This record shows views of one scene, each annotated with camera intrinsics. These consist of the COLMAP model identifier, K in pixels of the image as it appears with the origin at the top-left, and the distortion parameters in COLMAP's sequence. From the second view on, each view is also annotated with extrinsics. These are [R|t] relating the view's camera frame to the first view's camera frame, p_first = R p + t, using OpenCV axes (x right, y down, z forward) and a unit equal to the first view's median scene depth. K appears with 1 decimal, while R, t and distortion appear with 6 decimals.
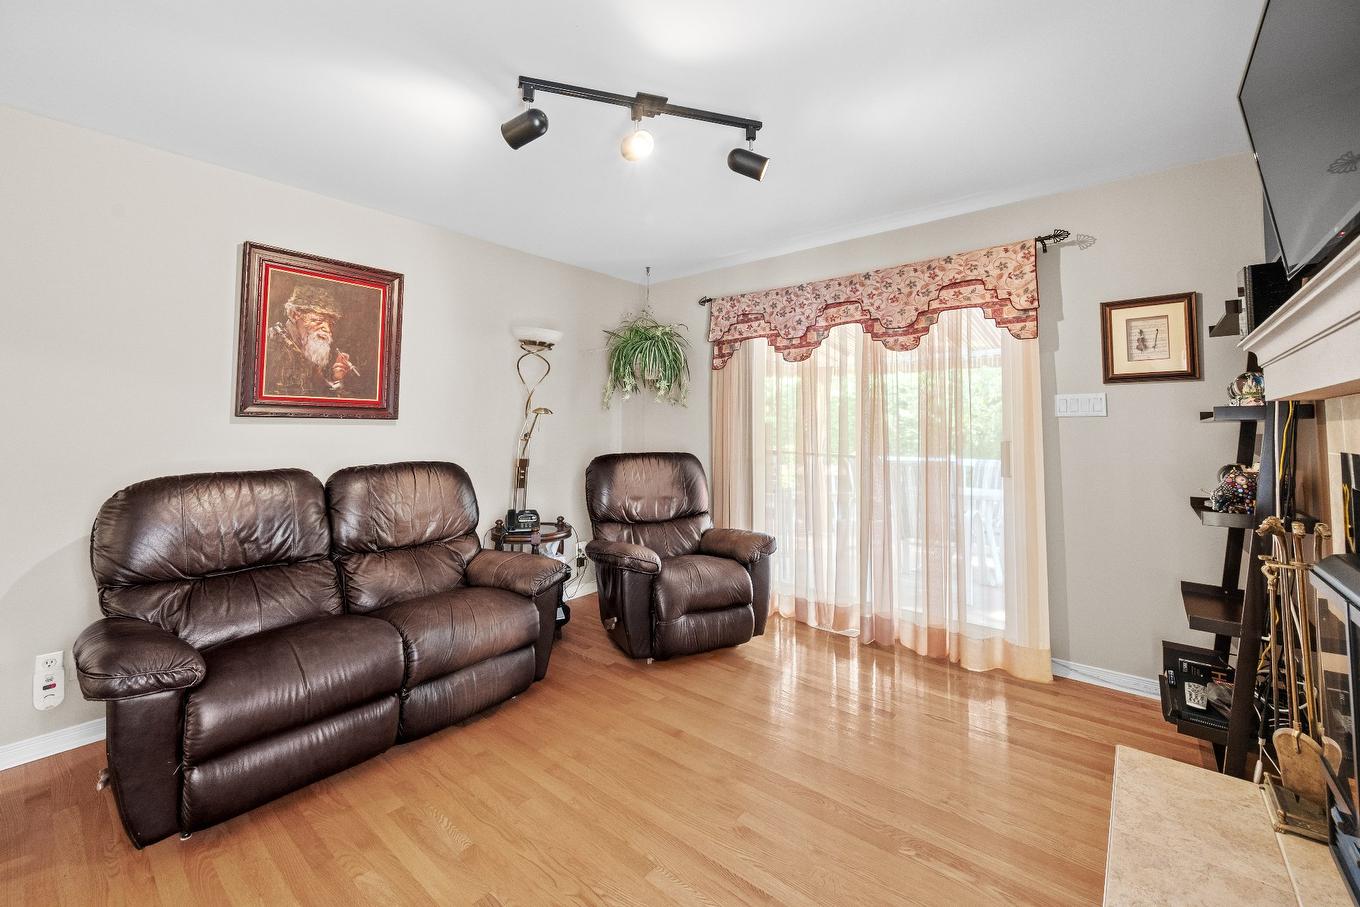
lens RADIAL K [[558.2, 0, 685.4], [0, 558.2, 397.4], [0, 0, 1]] dist [-0.000823, -0.000025]
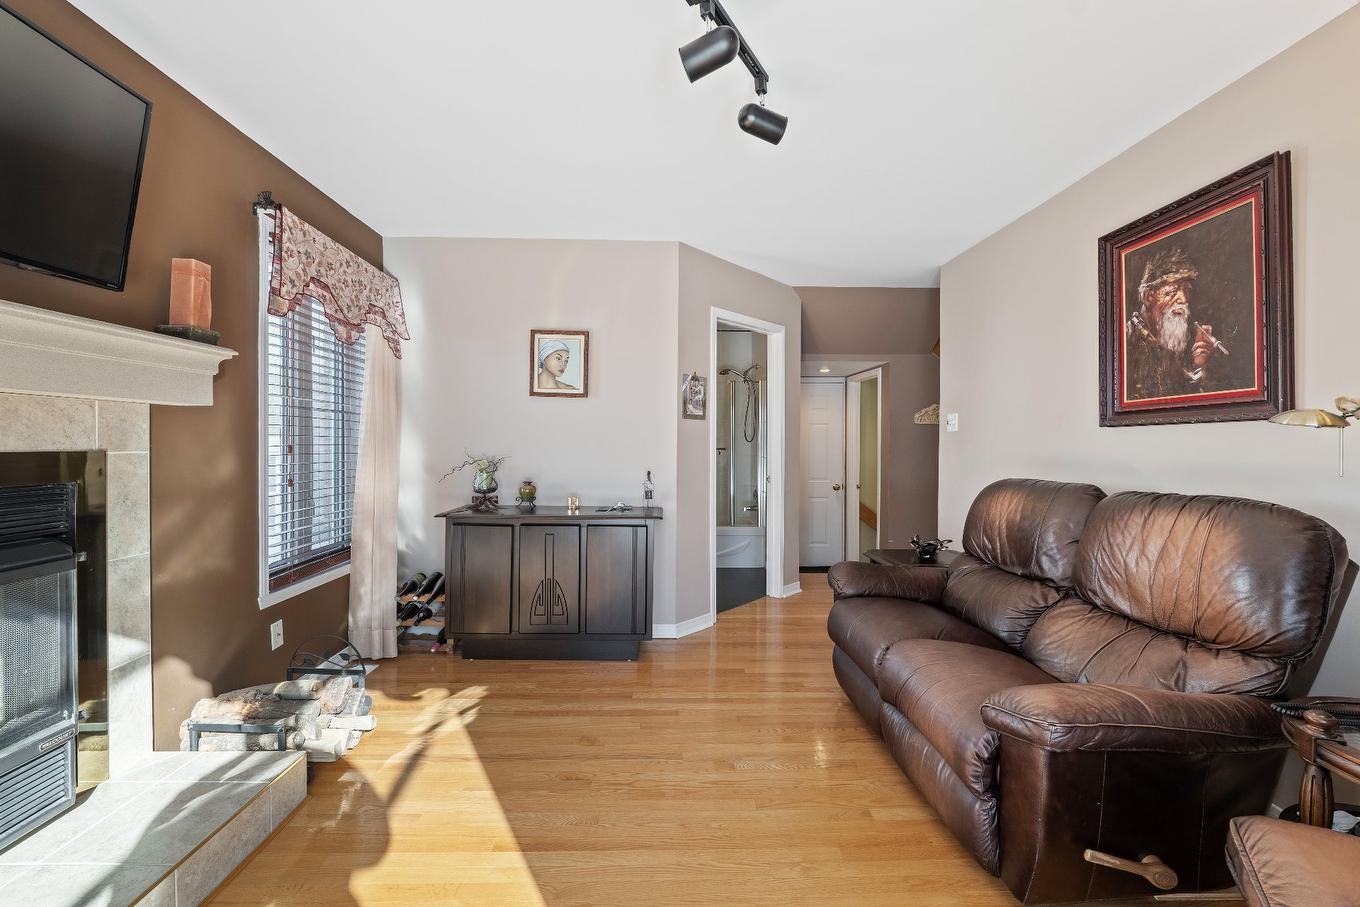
lens RADIAL K [[534.5, 0, 680.0], [0, 534.5, 453.5], [0, 0, 1]] dist [-0.000647, -0.000026]
pose [[-0.747336, 0.000269, -0.664446, 0.284760], [0.031394, 0.998897, -0.034907, 0.076213], [0.663704, -0.046947, -0.746520, 1.040858]]
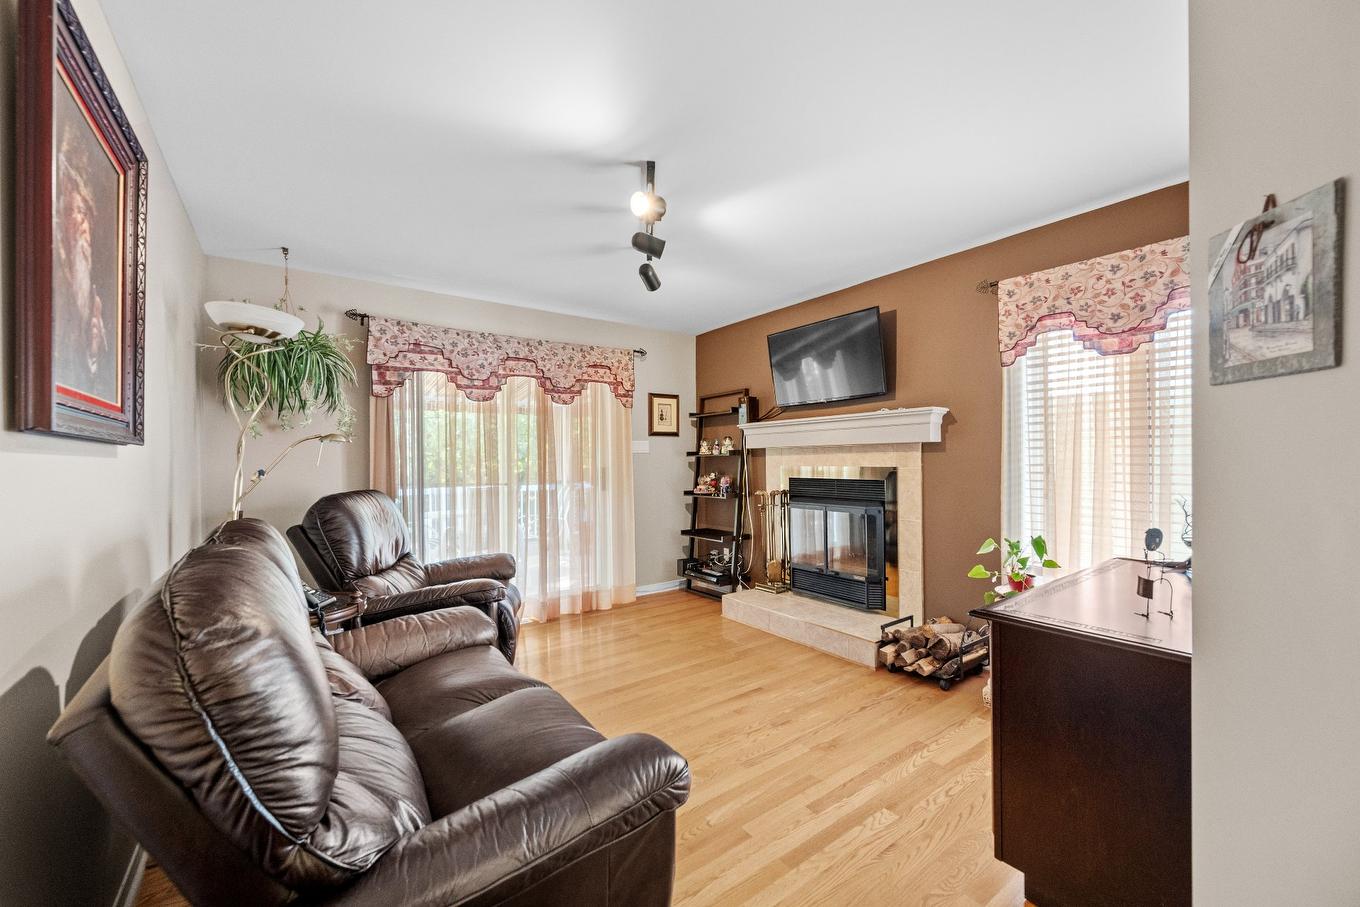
lens RADIAL K [[534.5, 0, 680.0], [0, 534.5, 453.5], [0, 0, 1]] dist [-0.000647, -0.000026]
pose [[0.228469, 0.005785, 0.973534, -0.907427], [-0.046317, 0.998915, 0.004934, 0.019711], [-0.972449, -0.046219, 0.228489, 0.440710]]
